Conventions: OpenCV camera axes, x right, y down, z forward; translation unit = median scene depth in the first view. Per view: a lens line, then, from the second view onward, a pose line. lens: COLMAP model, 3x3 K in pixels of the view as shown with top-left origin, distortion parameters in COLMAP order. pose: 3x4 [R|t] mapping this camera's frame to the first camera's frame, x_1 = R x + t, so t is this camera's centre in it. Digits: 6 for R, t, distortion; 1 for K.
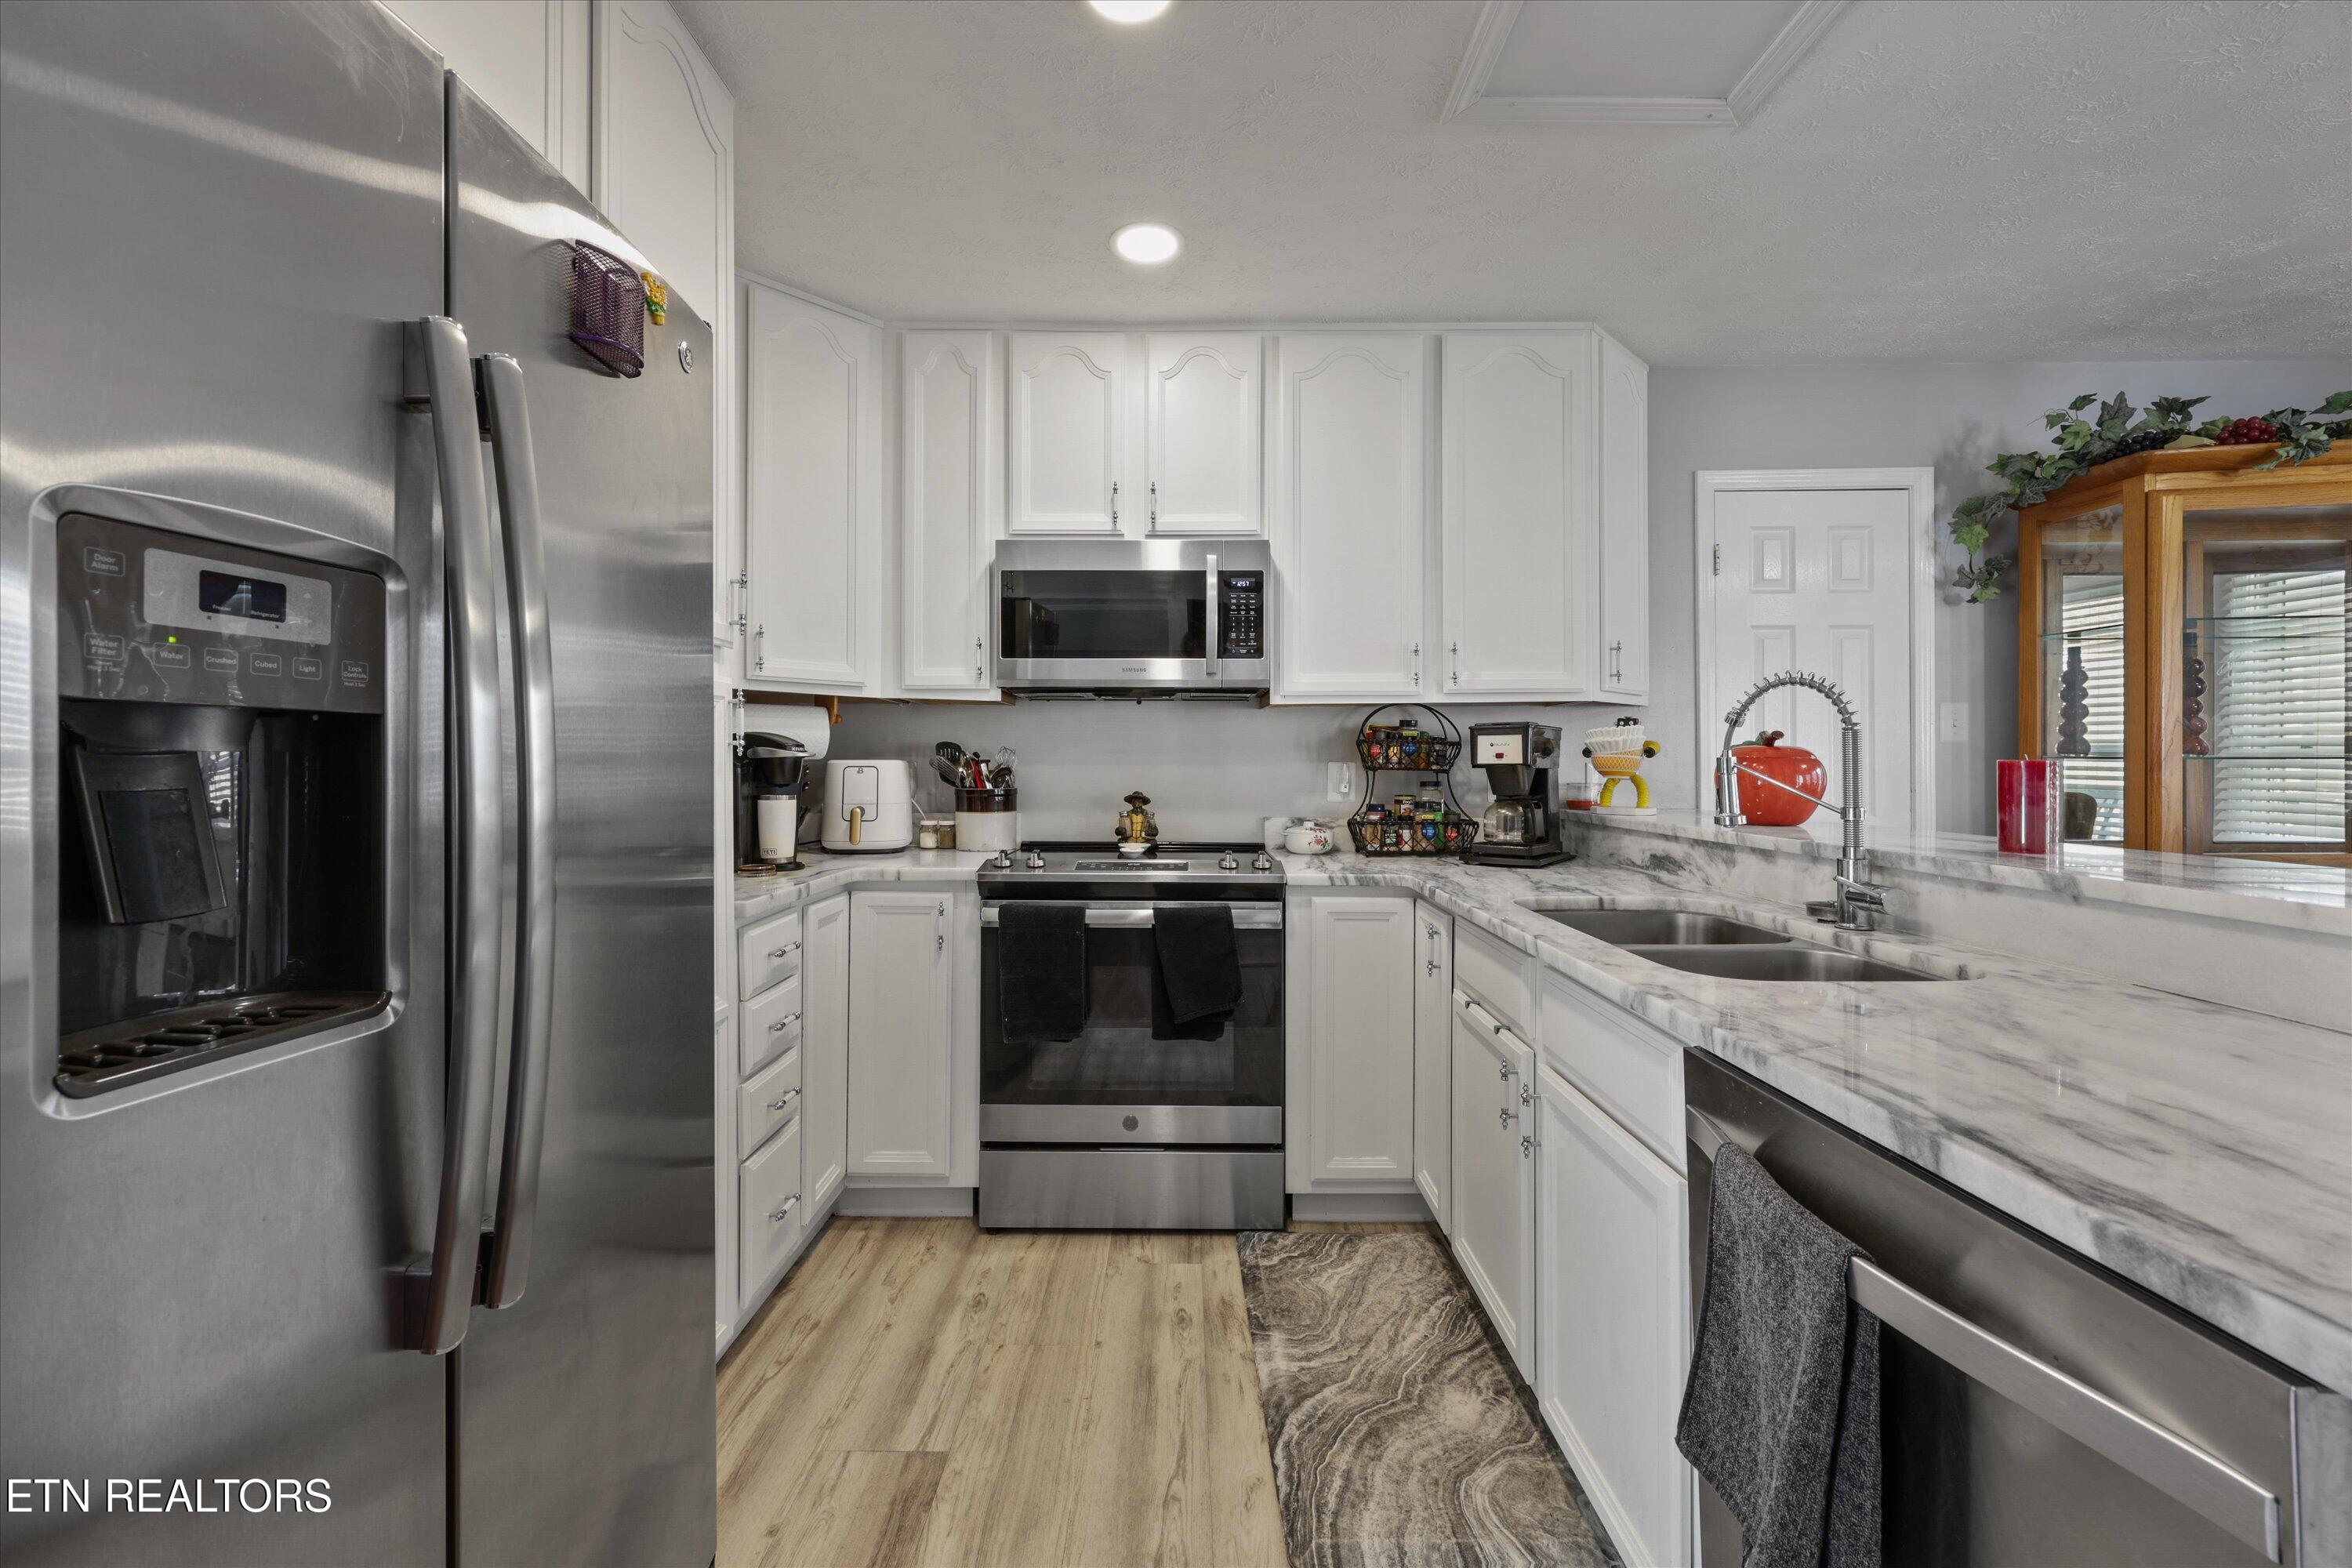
lens RADIAL K [[947.3, 0, 1175.2], [0, 947.3, 750.0], [0, 0, 1]] dist [0.000614, 0.000062]
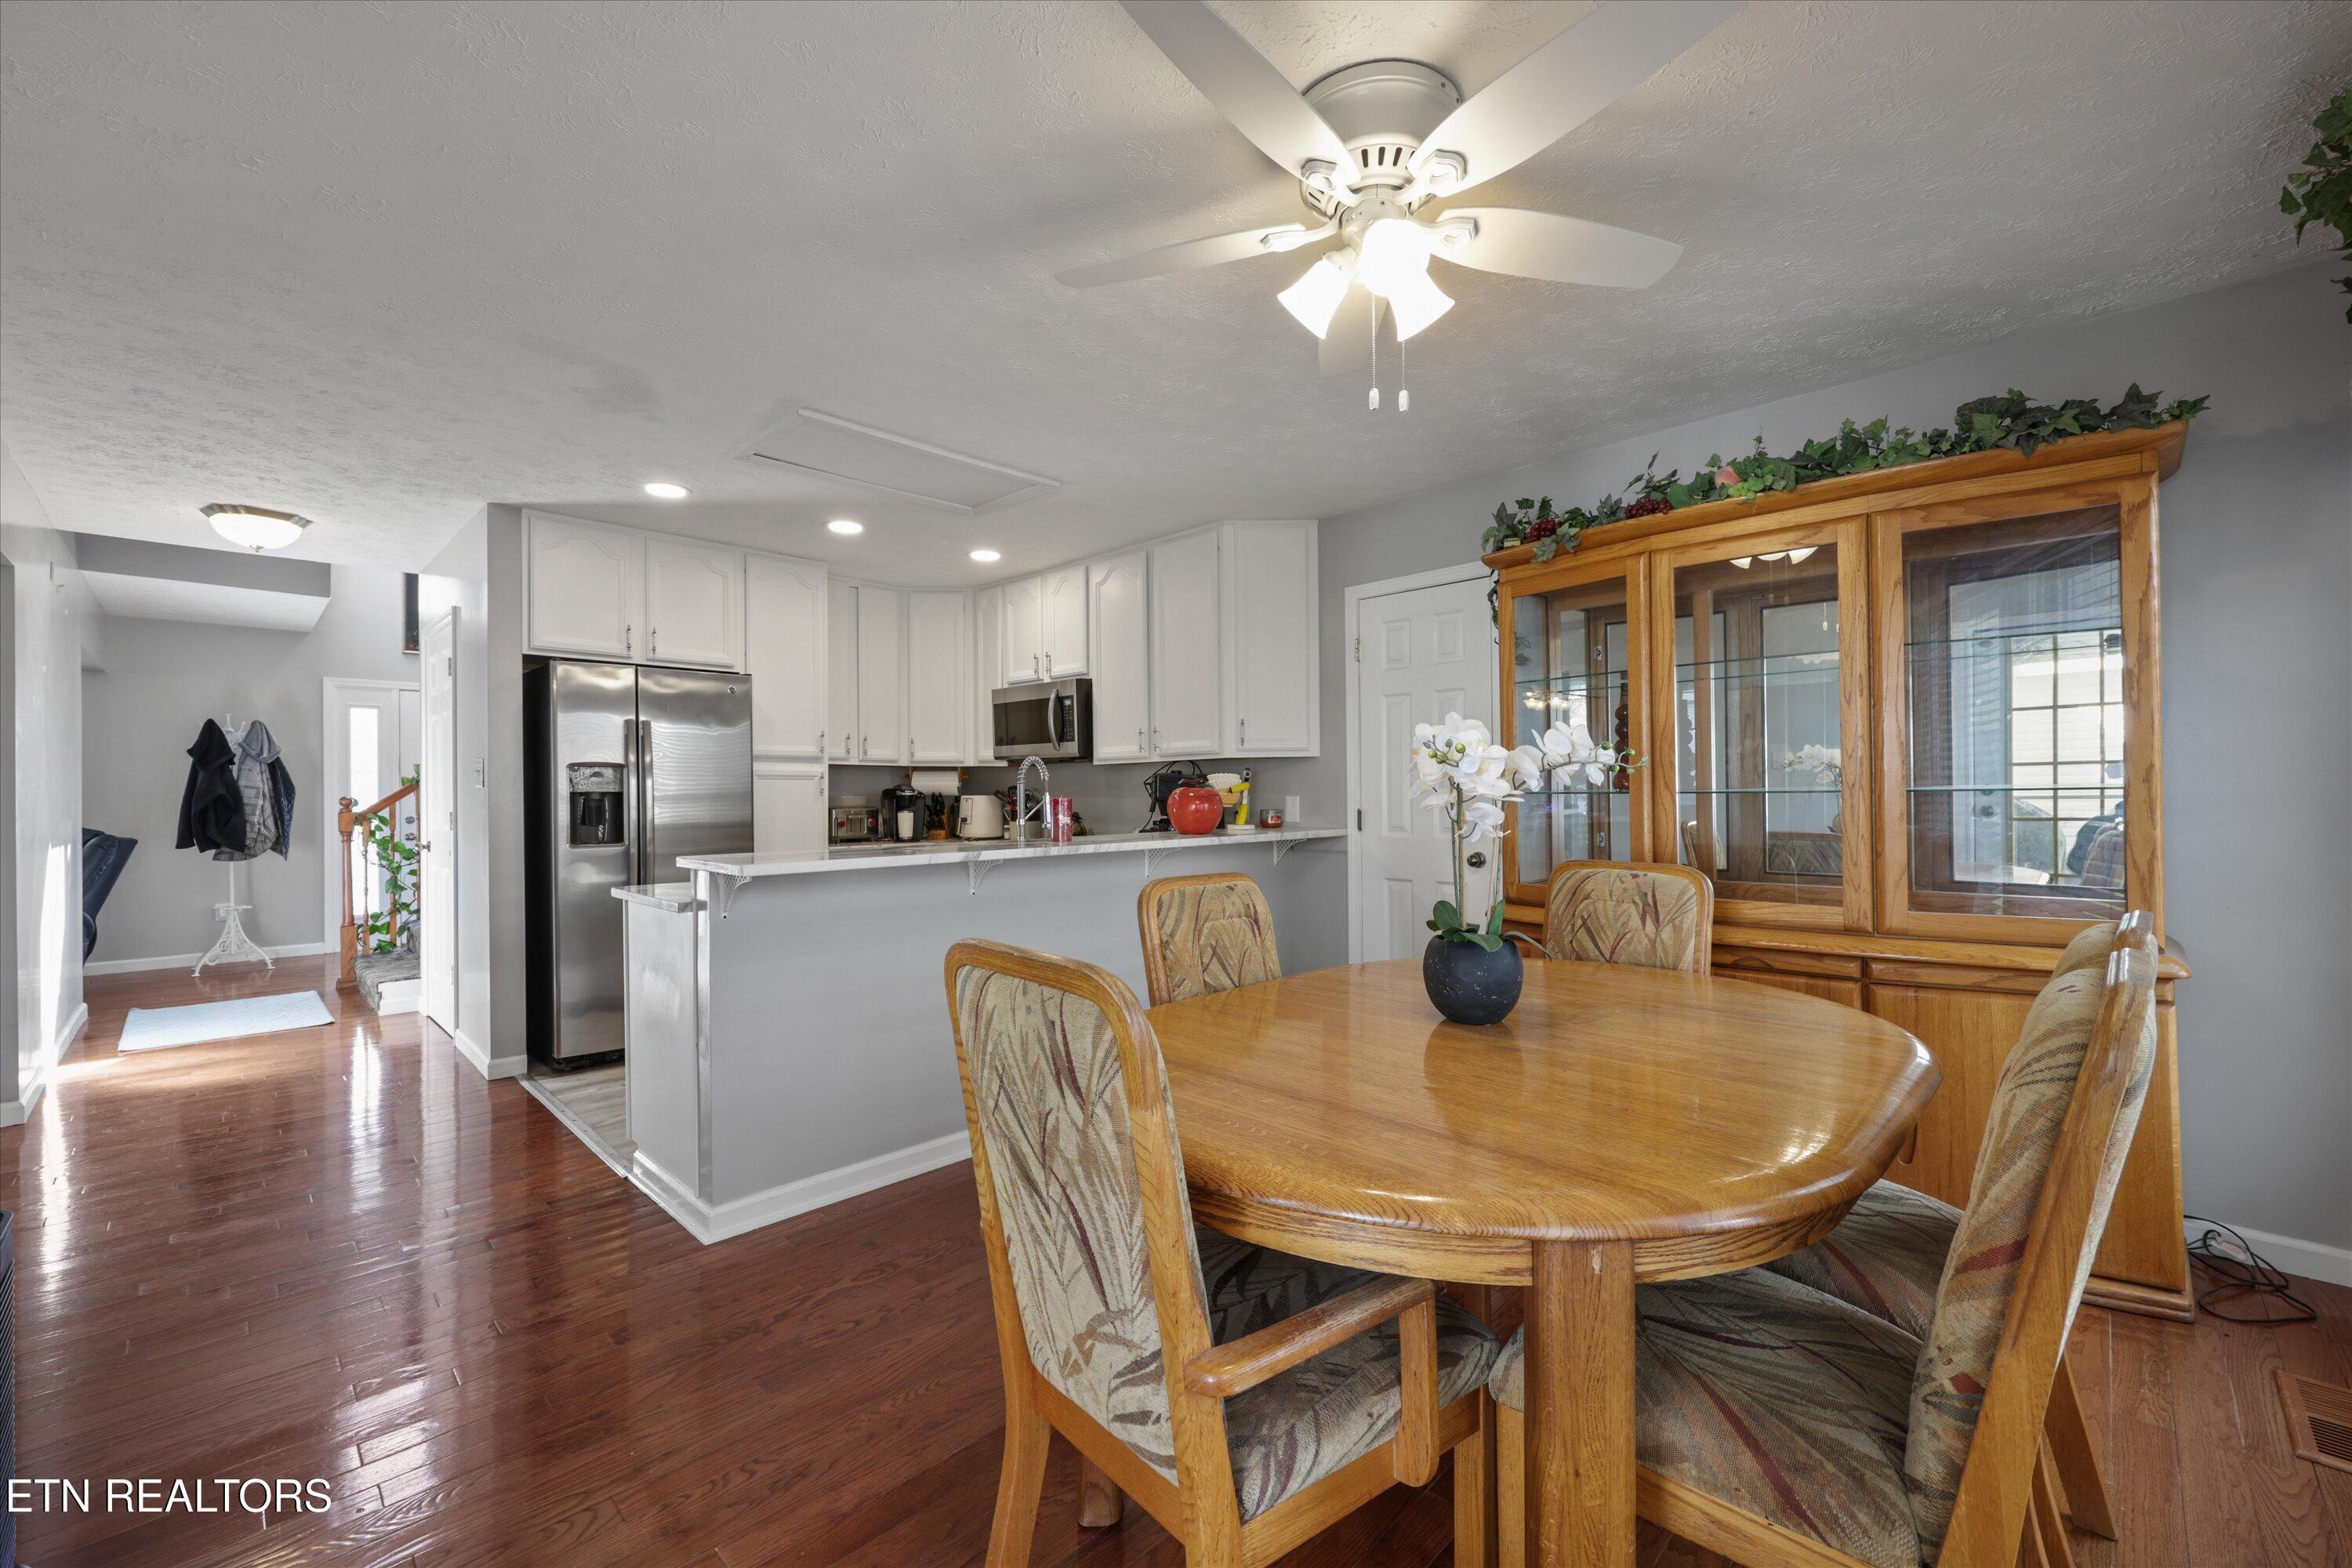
lens RADIAL K [[946.7, 0, 1176.0], [0, 946.7, 784.0], [0, 0, 1]] dist [-0.000129, -0.000016]
pose [[0.719958, -0.011249, -0.693927, 1.483719], [0.010413, 0.999931, -0.005406, -0.000231], [0.693940, -0.003334, 0.720025, -0.203362]]
